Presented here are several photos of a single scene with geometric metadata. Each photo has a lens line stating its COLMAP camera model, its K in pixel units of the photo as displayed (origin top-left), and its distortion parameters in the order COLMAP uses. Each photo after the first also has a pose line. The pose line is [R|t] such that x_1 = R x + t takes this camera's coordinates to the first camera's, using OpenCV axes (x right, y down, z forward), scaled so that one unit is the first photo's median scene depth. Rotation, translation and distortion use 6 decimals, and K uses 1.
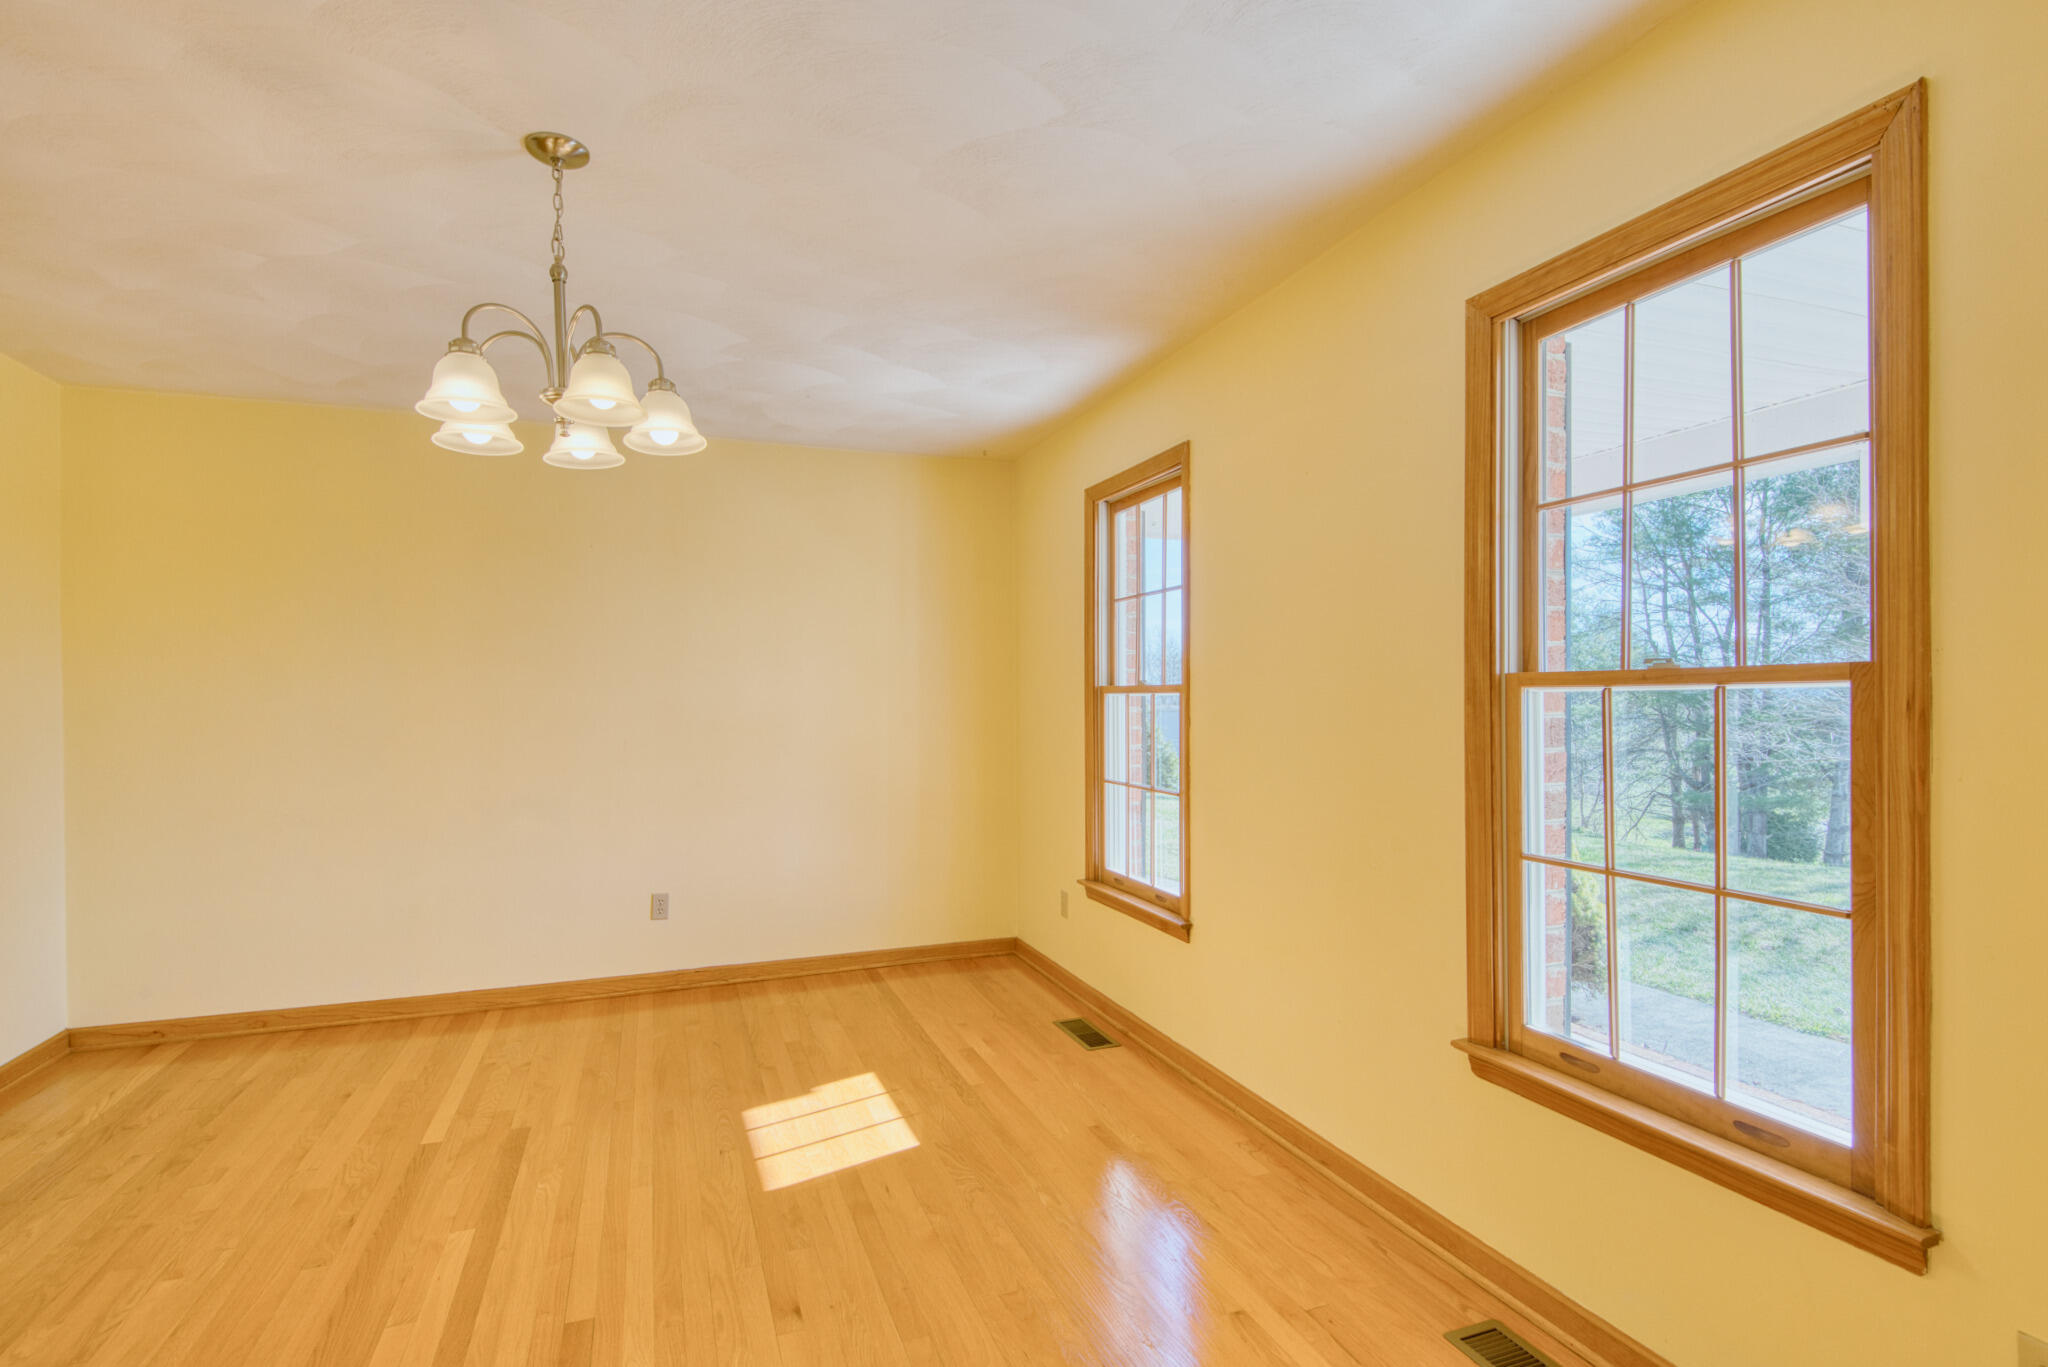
lens RADIAL K [[994.6, 0, 1019.1], [0, 994.6, 701.6], [0, 0, 1]] dist [0.028165, -0.017507]
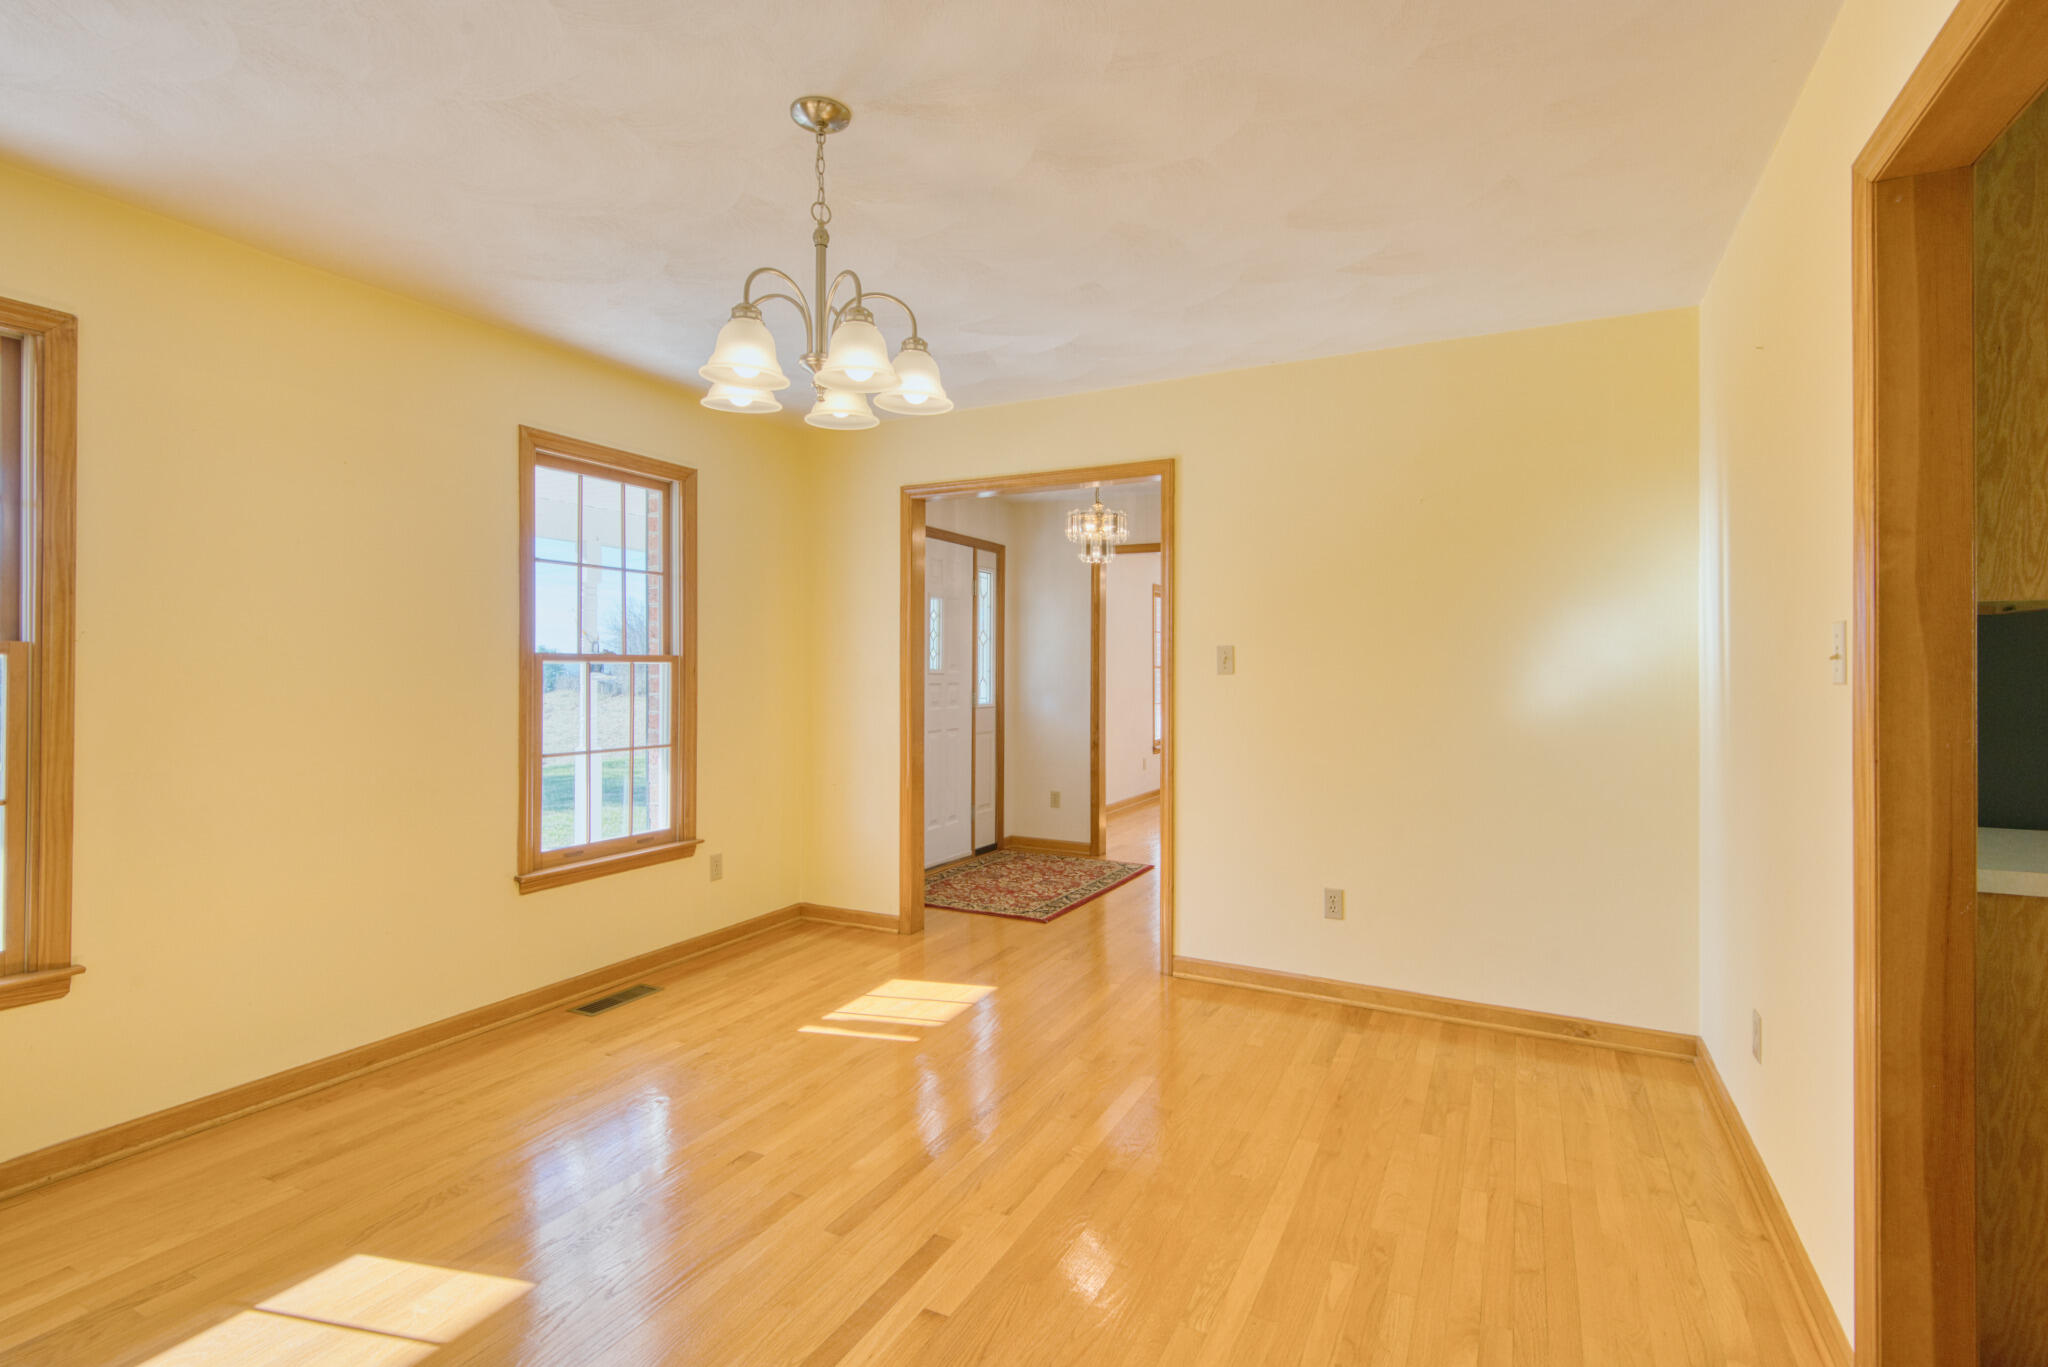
lens RADIAL K [[950.6, 0, 1017.3], [0, 950.6, 680.6], [0, 0, 1]] dist [0.042257, -0.028123]
pose [[-0.683629, 0.003595, 0.729821, -1.311399], [0.008634, 0.999958, 0.003161, 0.019590], [-0.729779, 0.008462, -0.683631, 1.531324]]
